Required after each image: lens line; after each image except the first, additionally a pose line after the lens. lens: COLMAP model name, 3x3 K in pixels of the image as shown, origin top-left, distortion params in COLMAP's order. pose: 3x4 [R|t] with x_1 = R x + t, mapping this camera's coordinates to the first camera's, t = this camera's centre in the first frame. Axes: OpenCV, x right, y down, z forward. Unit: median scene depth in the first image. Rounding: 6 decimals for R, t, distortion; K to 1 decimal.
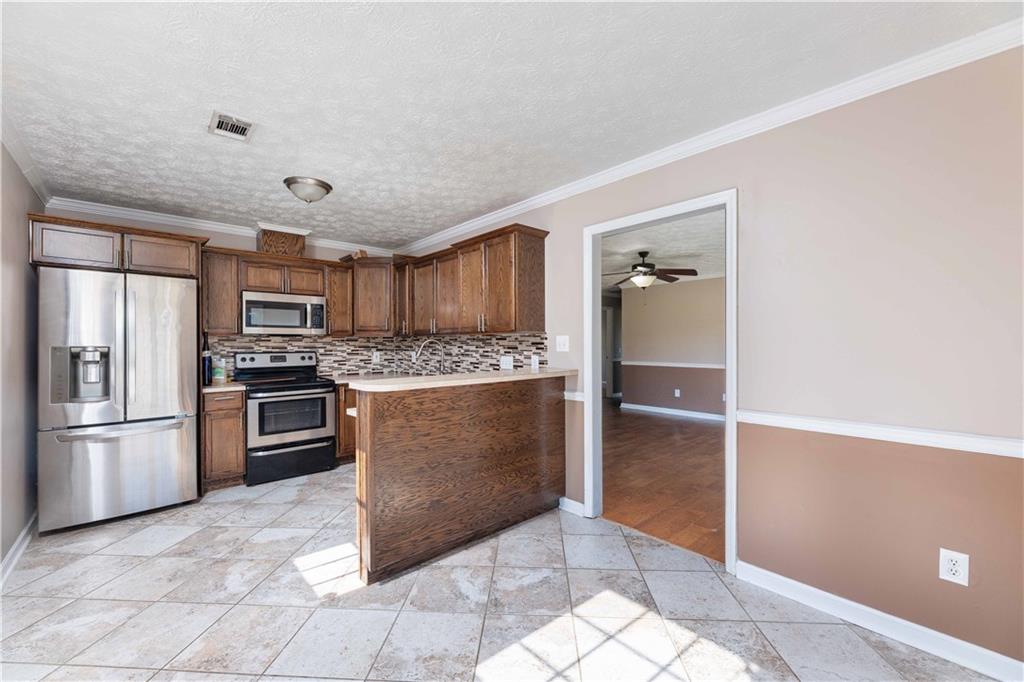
lens RADIAL K [[415.6, 0, 512.2], [0, 415.6, 344.3], [0, 0, 1]] dist [0.000455, 0.000025]
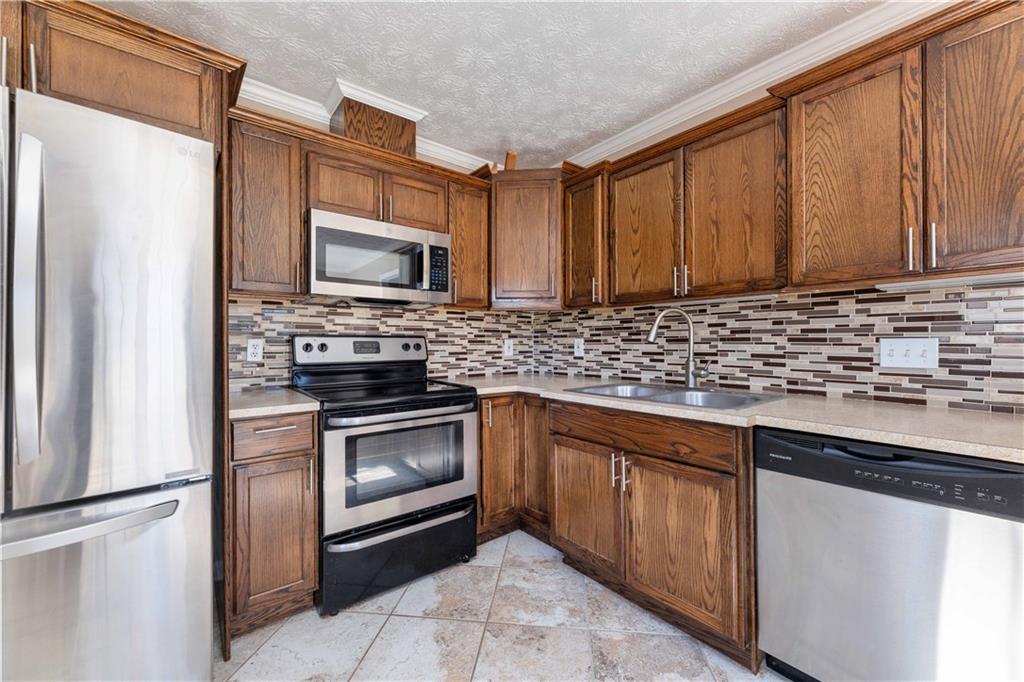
lens RADIAL K [[409.9, 0, 514.7], [0, 409.9, 343.1], [0, 0, 1]] dist [0.000396, -0.000023]
pose [[0.998606, 0.002099, -0.052749, -0.354664], [-0.002275, 0.999992, -0.003279, 0.032033], [0.052742, 0.003394, 0.998602, 0.491123]]
